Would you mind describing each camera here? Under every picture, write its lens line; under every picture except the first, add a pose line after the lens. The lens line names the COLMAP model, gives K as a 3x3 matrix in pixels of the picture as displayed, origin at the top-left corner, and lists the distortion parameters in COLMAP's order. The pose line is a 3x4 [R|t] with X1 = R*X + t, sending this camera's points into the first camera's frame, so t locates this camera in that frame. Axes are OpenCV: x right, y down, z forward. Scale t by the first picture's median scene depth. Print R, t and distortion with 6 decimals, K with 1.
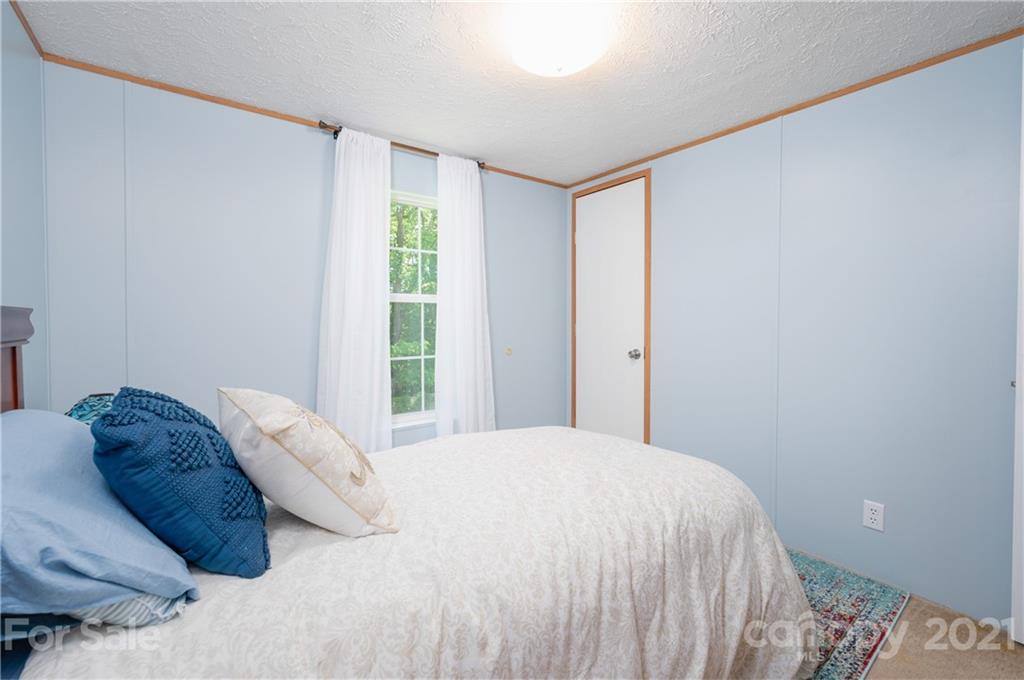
lens RADIAL K [[432.8, 0, 517.4], [0, 432.8, 326.5], [0, 0, 1]] dist [0.002449, 0.000250]
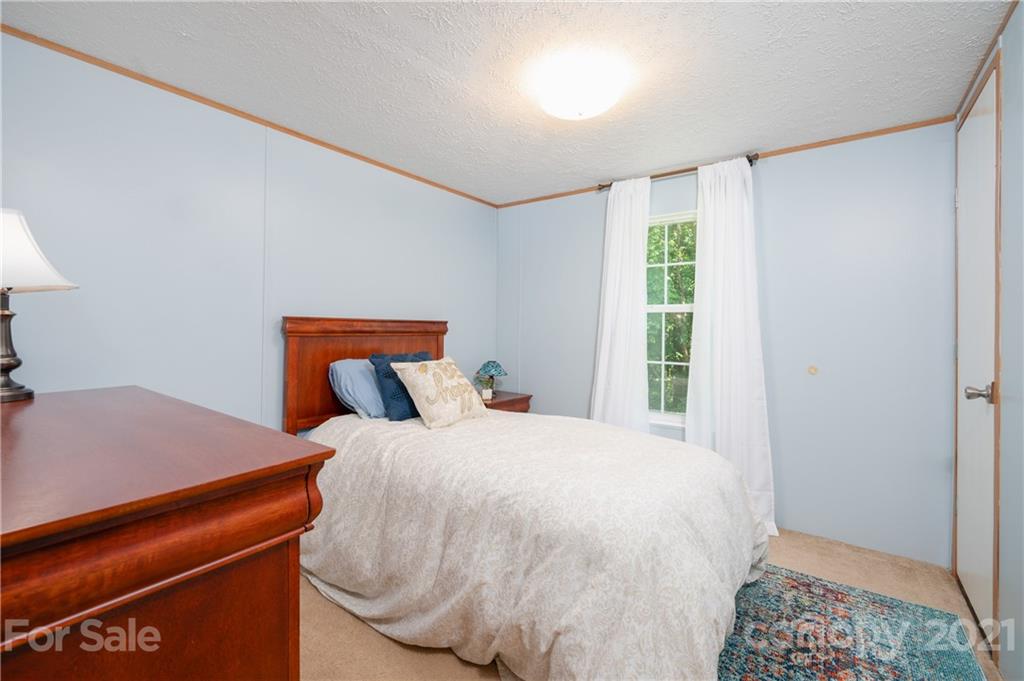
lens RADIAL K [[432.8, 0, 517.4], [0, 432.8, 327.0], [0, 0, 1]] dist [0.002449, 0.000250]
pose [[0.296052, 0.007137, -0.955145, 0.727901], [-0.025052, 0.999686, -0.000295, -0.008538], [0.954843, 0.024016, 0.296138, 0.315448]]
